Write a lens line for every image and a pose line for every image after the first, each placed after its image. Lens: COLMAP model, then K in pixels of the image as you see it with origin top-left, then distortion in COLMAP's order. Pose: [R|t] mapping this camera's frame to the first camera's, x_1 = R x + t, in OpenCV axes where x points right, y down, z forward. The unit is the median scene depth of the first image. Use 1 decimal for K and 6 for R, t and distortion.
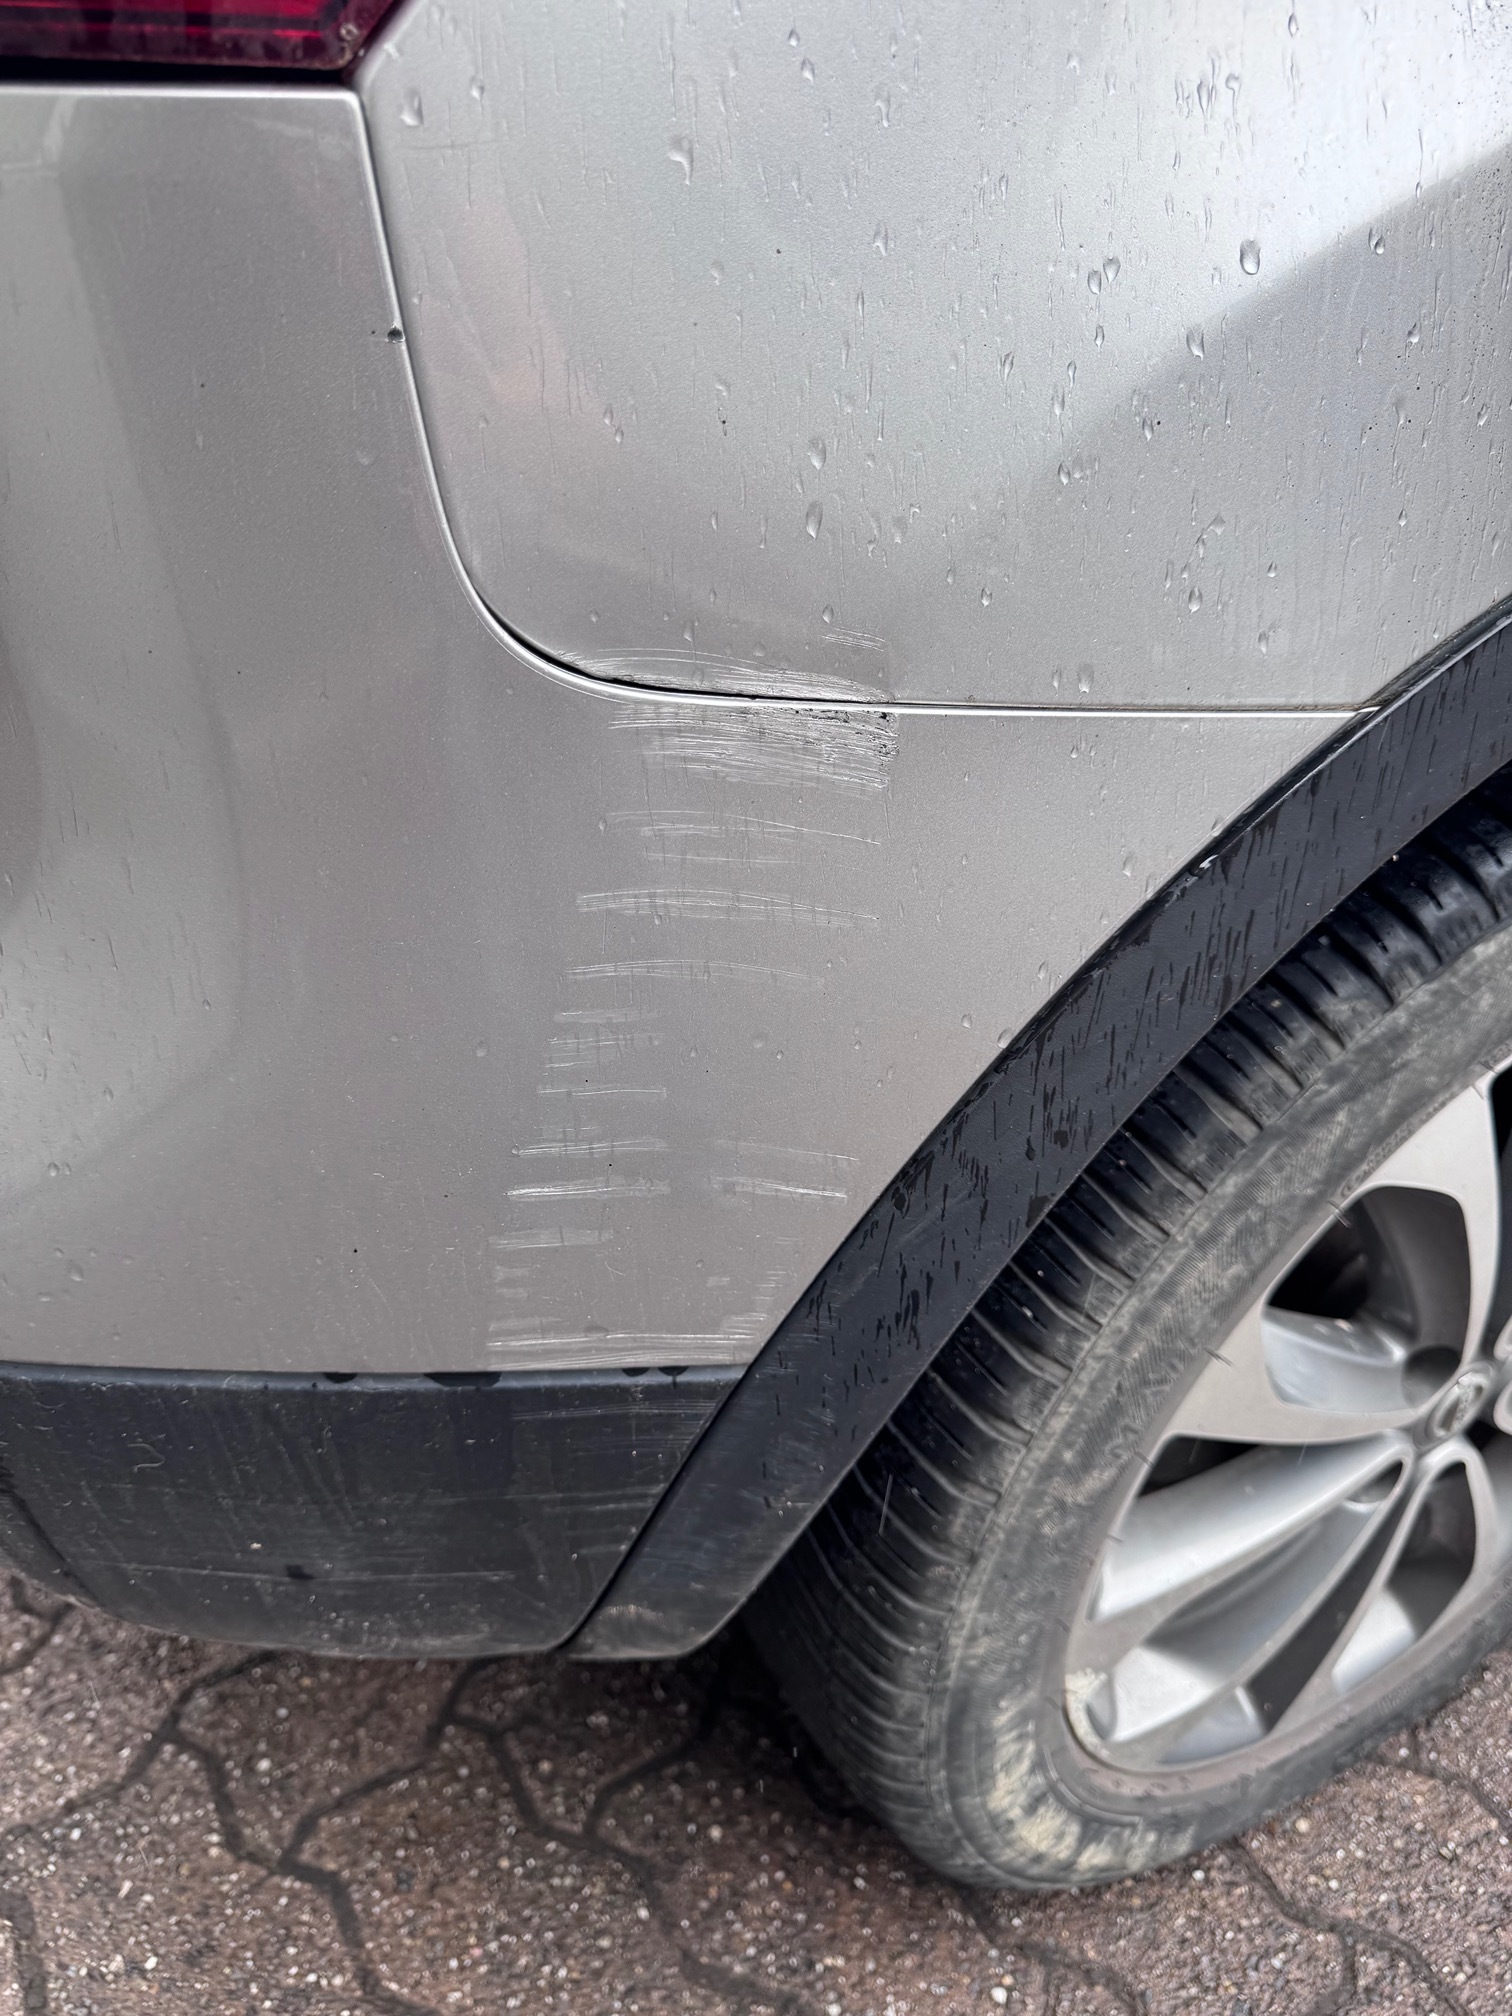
lens RADIAL K [[1452.7, 0, 768.9], [0, 1452.7, 1025.1], [0, 0, 1]] dist [-0.001179, -0.010957]
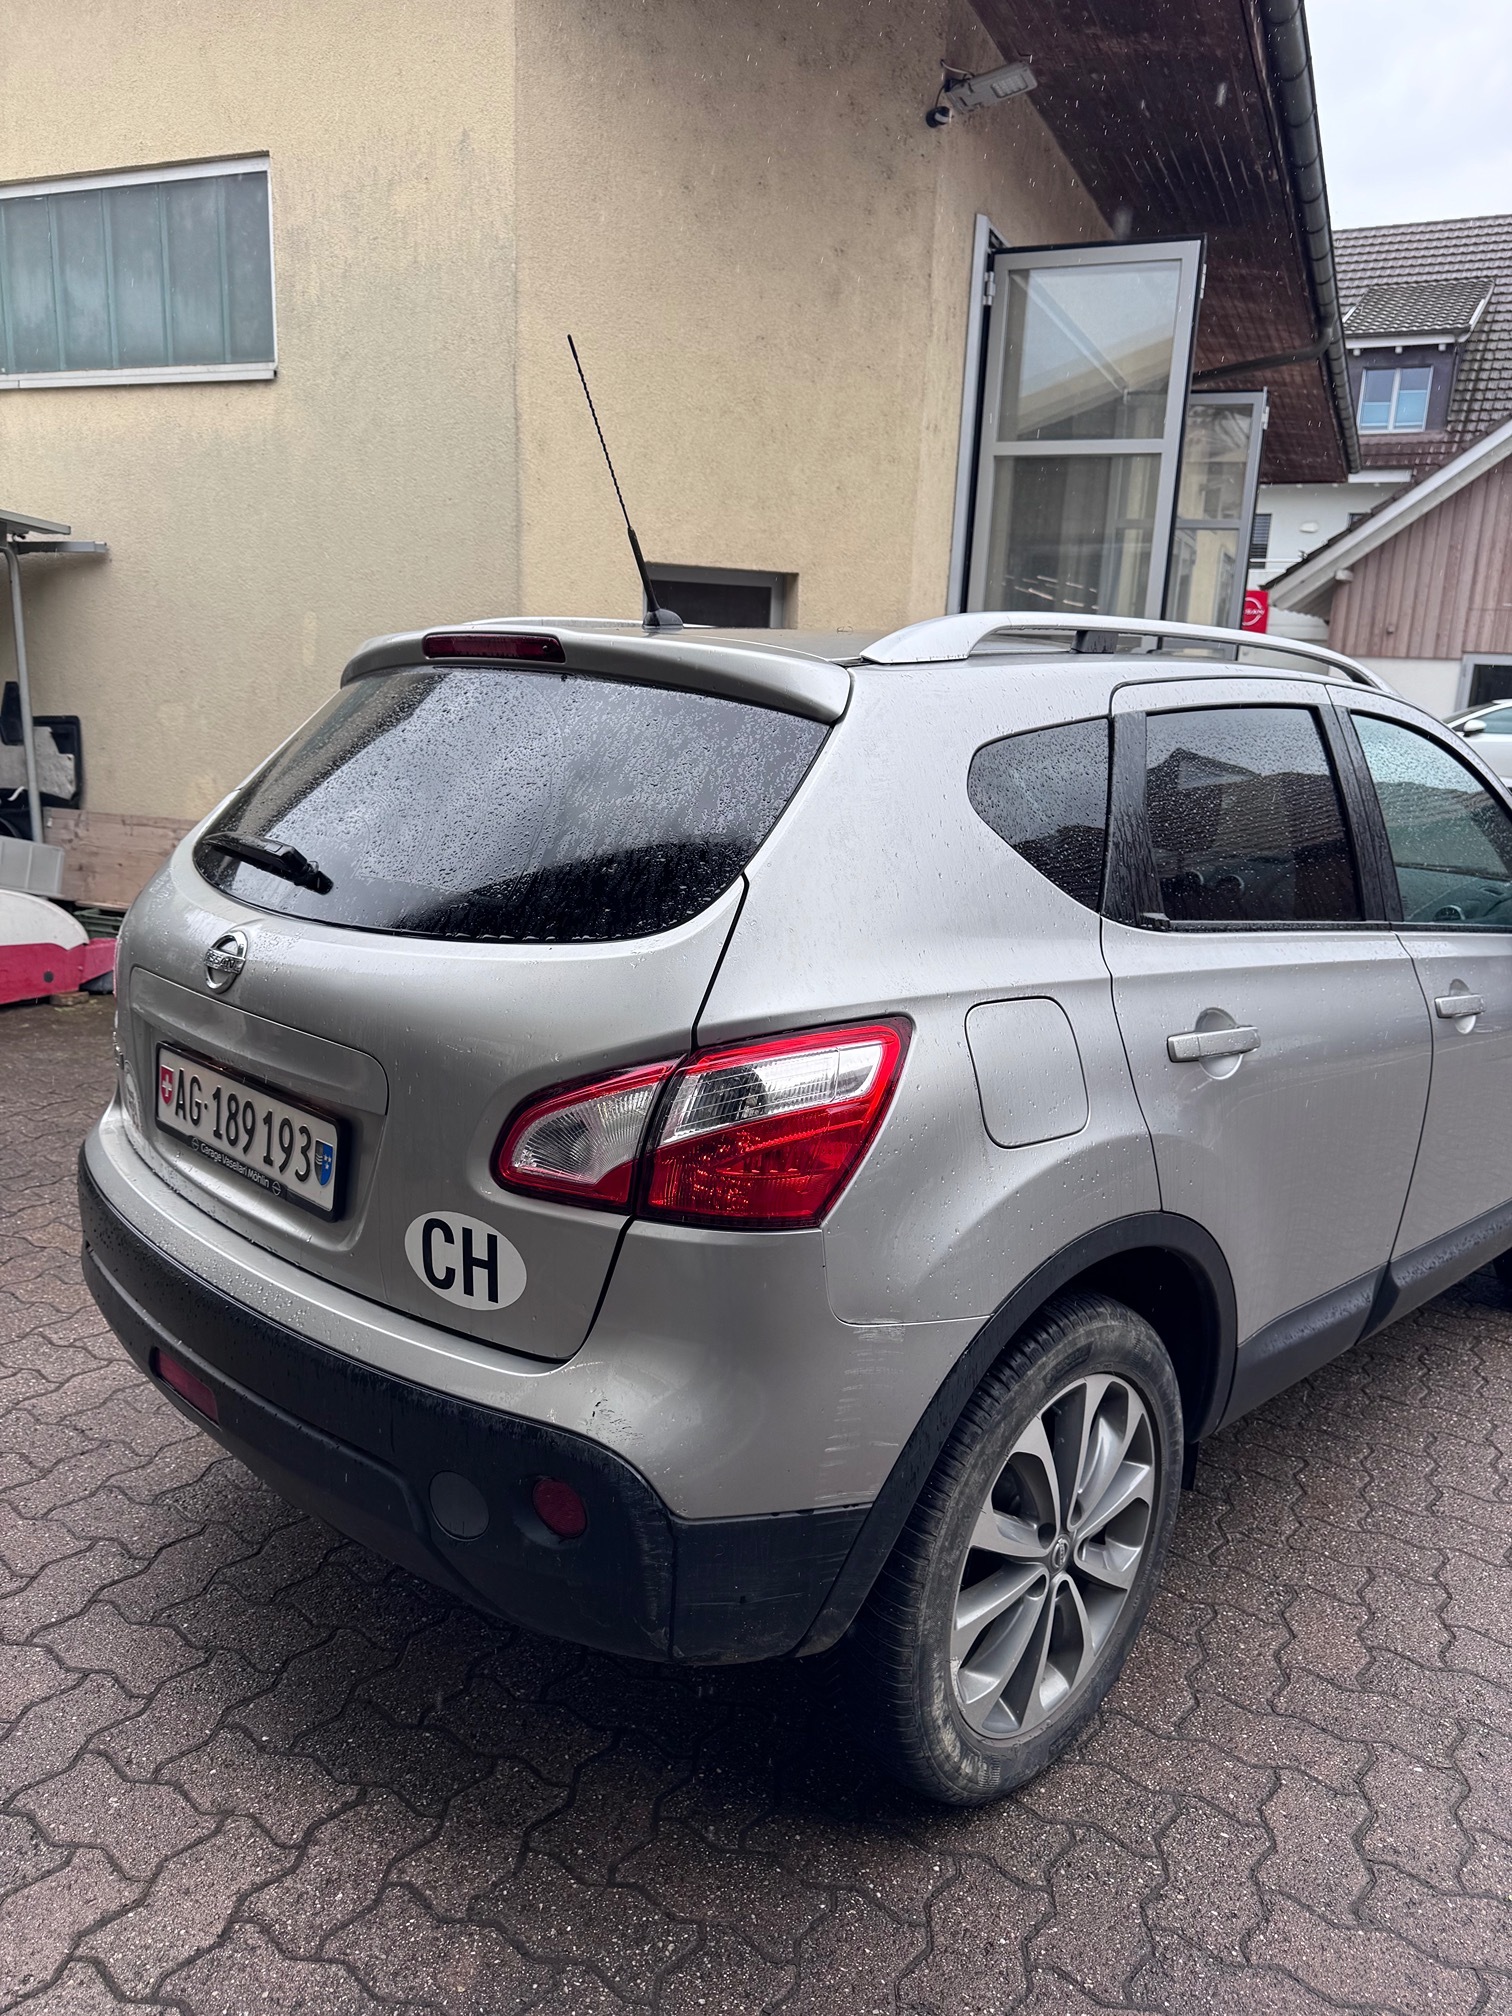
lens RADIAL K [[1452.7, 0, 761.5], [0, 1452.7, 959.4], [0, 0, 1]] dist [-0.001179, -0.010957]
pose [[0.959639, -0.021284, 0.280429, -0.687102], [0.132085, 0.914425, -0.382598, 0.182590], [-0.248288, 0.404196, 0.880329, -1.465892]]
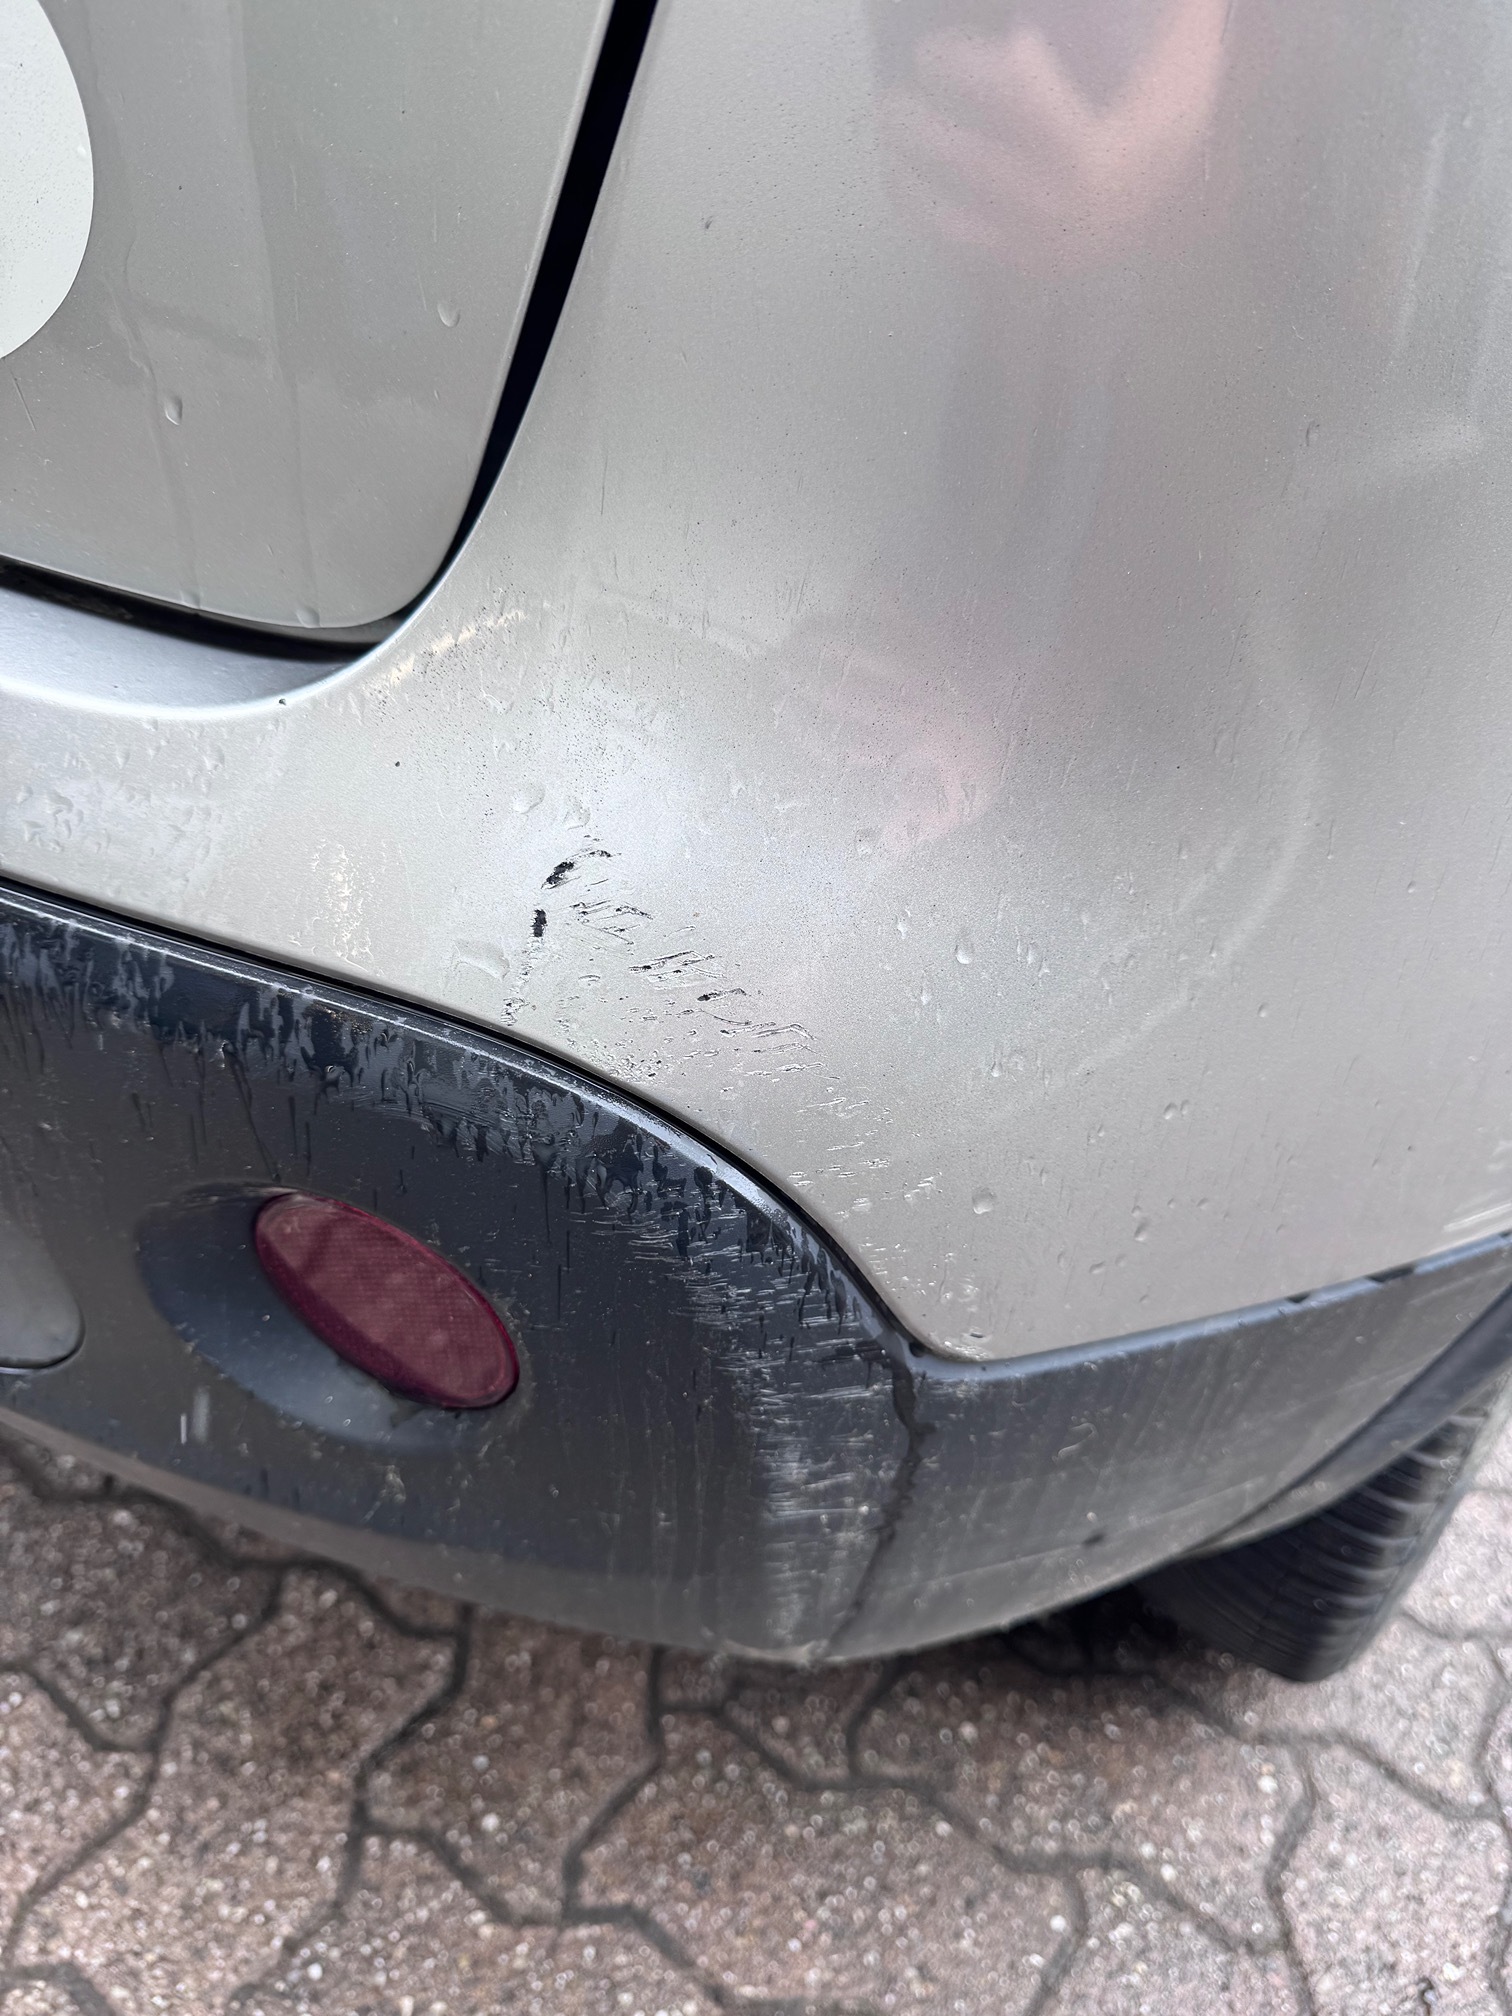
lens RADIAL K [[1452.7, 0, 747.1], [0, 1452.7, 1015.4], [0, 0, 1]] dist [-0.001179, -0.010957]
pose [[0.927712, -0.147950, 0.342725, -0.457217], [0.129919, 0.988675, 0.075123, -0.023106], [-0.349958, -0.025166, 0.936427, 0.137132]]
